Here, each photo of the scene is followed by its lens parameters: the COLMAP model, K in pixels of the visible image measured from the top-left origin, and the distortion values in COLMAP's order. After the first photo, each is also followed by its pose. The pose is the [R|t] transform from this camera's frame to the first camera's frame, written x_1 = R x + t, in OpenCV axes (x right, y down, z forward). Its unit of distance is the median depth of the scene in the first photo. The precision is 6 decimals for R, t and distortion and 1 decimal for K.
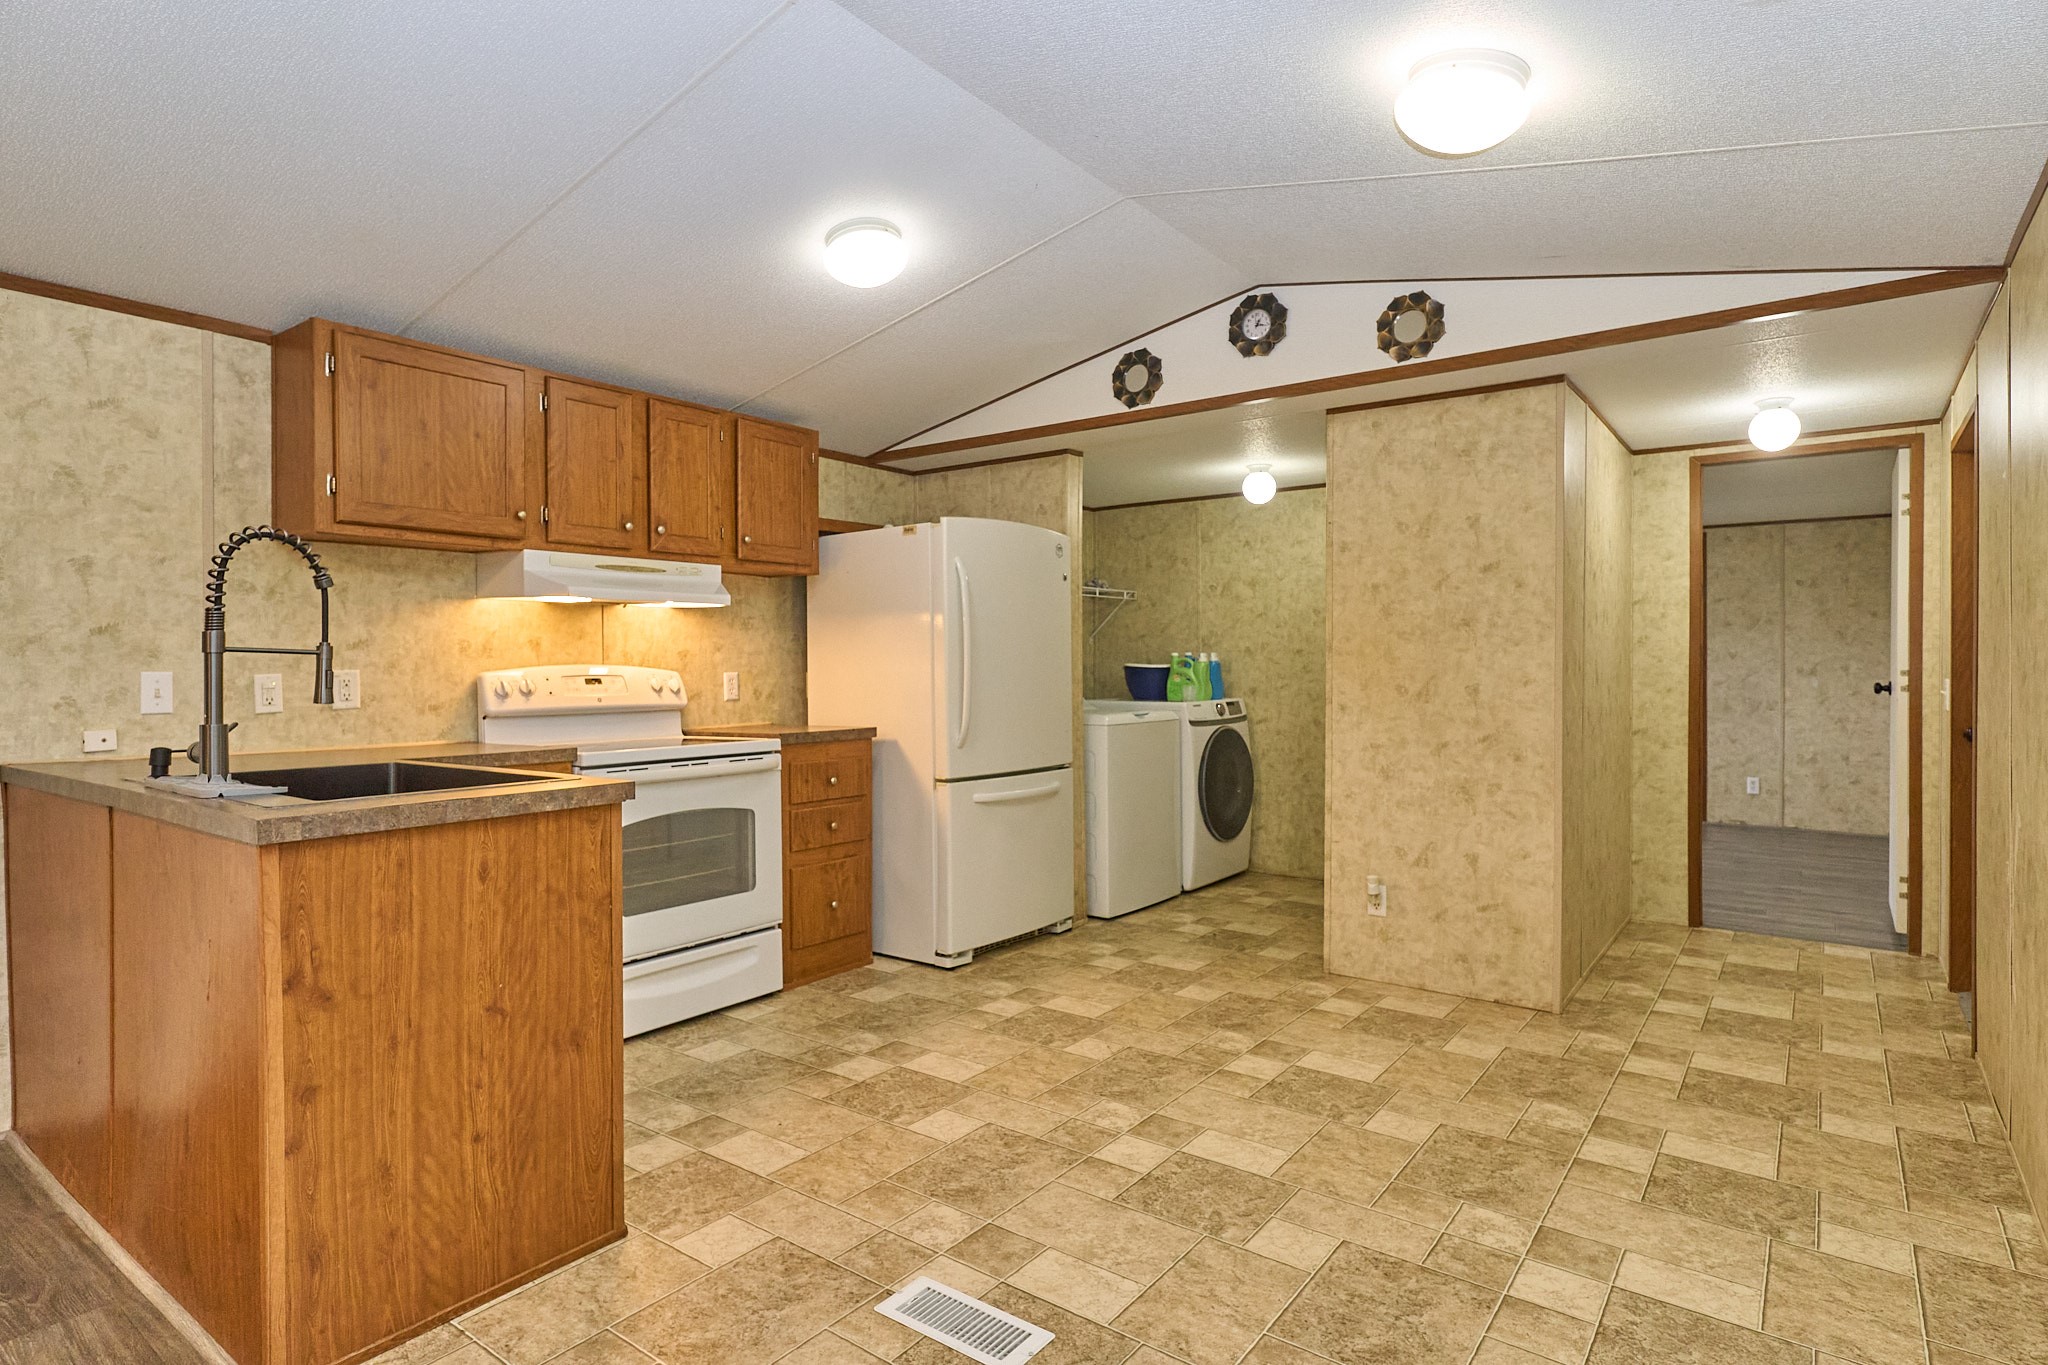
lens RADIAL K [[1073.1, 0, 1023.0], [0, 1073.1, 671.3], [0, 0, 1]] dist [0.002578, -0.000077]
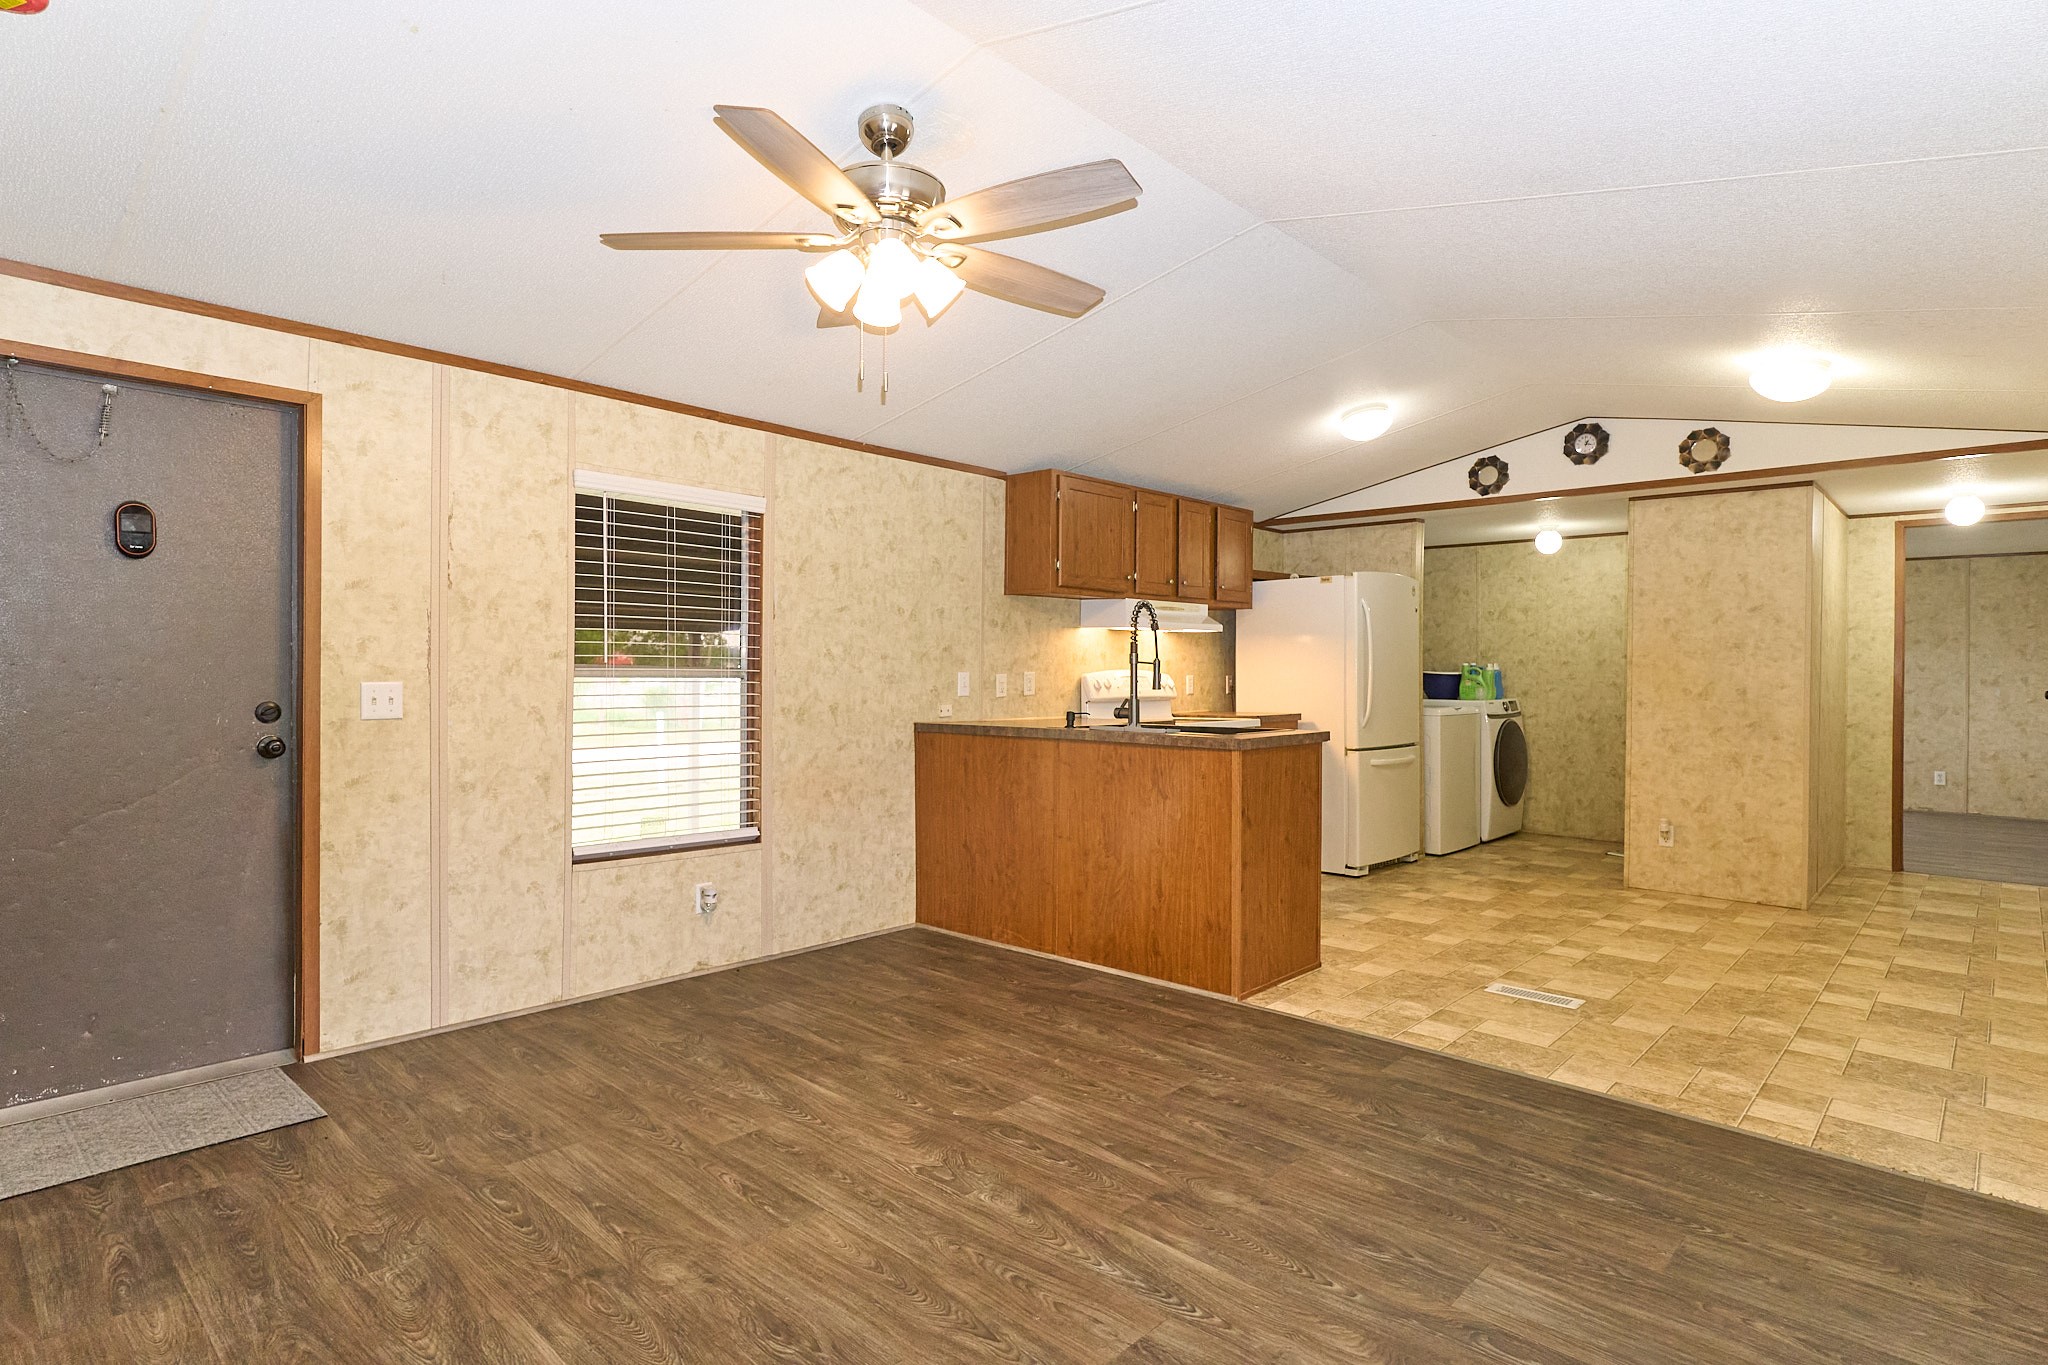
lens RADIAL K [[1073.1, 0, 1023.0], [0, 1073.1, 671.3], [0, 0, 1]] dist [0.002578, -0.000077]
pose [[0.994669, 0.008340, -0.102779, -0.411168], [-0.008766, 0.999955, -0.003697, 0.003403], [0.102743, 0.004578, 0.994697, -0.567998]]
